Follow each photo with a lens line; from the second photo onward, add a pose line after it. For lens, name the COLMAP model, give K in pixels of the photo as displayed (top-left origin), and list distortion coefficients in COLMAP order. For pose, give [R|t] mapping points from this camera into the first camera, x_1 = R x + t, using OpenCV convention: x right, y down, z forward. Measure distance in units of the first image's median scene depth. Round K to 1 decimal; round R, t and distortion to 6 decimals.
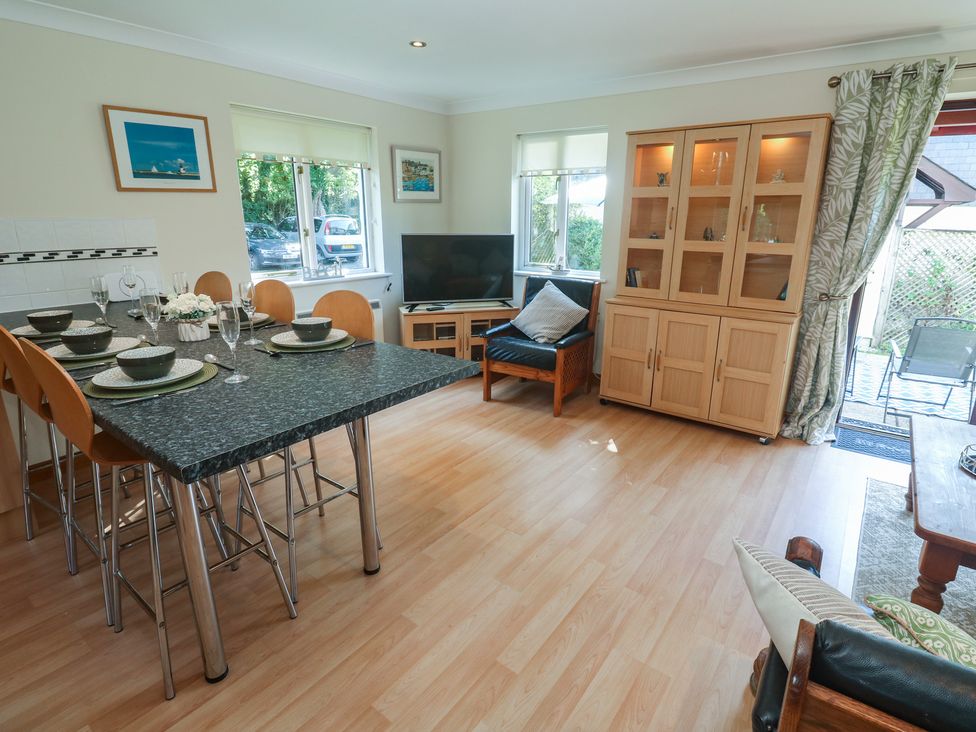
lens RADIAL K [[514.7, 0, 497.9], [0, 514.7, 354.0], [0, 0, 1]] dist [0.002171, -0.015108]
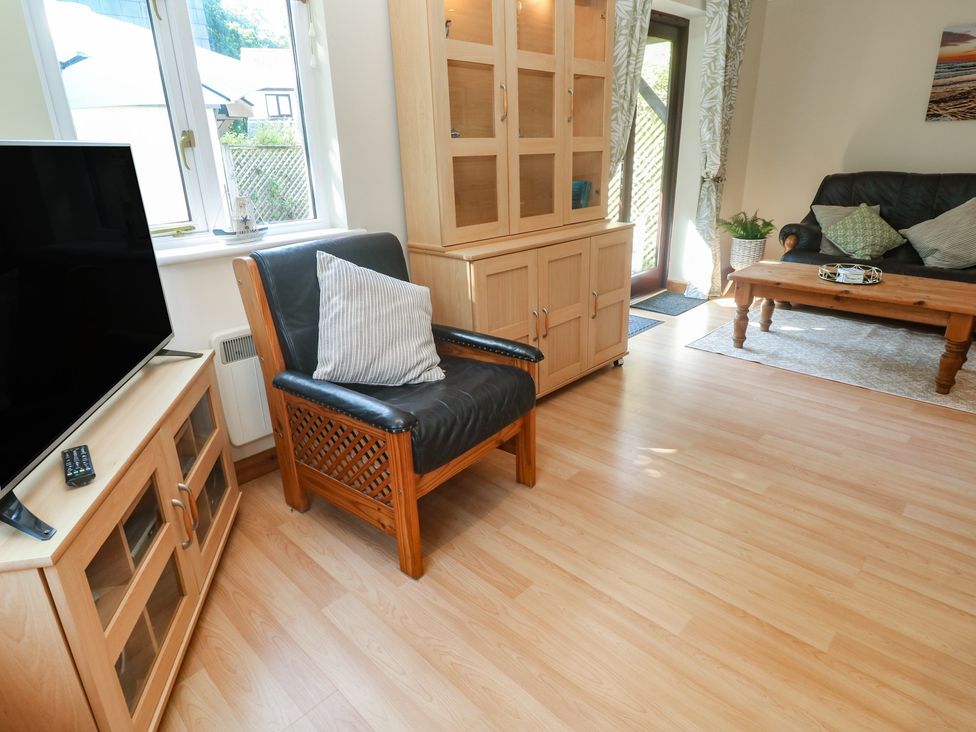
lens RADIAL K [[558.7, 0, 488.0], [0, 558.7, 366.0], [0, 0, 1]] dist [0.000115, -0.017470]
pose [[0.120636, -0.373955, 0.919568, -0.392419], [0.277893, 0.902018, 0.330362, -0.201047], [-0.953007, 0.215688, 0.212735, 0.932432]]
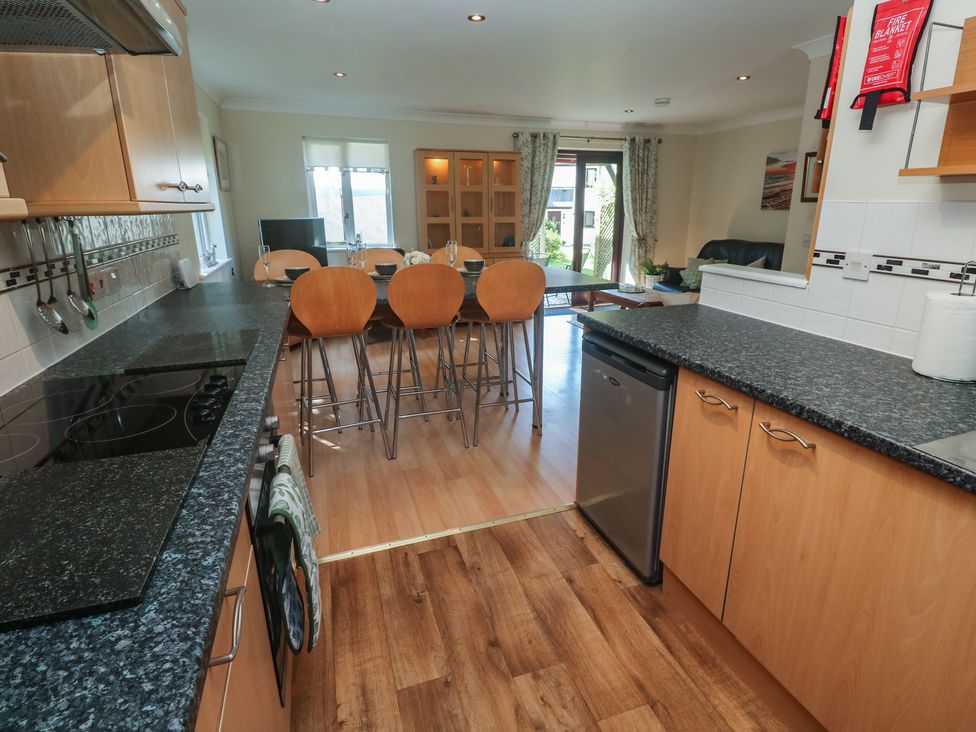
lens RADIAL K [[514.7, 0, 497.9], [0, 514.7, 354.0], [0, 0, 1]] dist [0.002171, -0.015108]
pose [[0.559240, -0.236511, 0.794552, -0.989747], [0.217740, 0.966695, 0.134498, 0.010508], [-0.799900, 0.097789, 0.592112, -0.045521]]
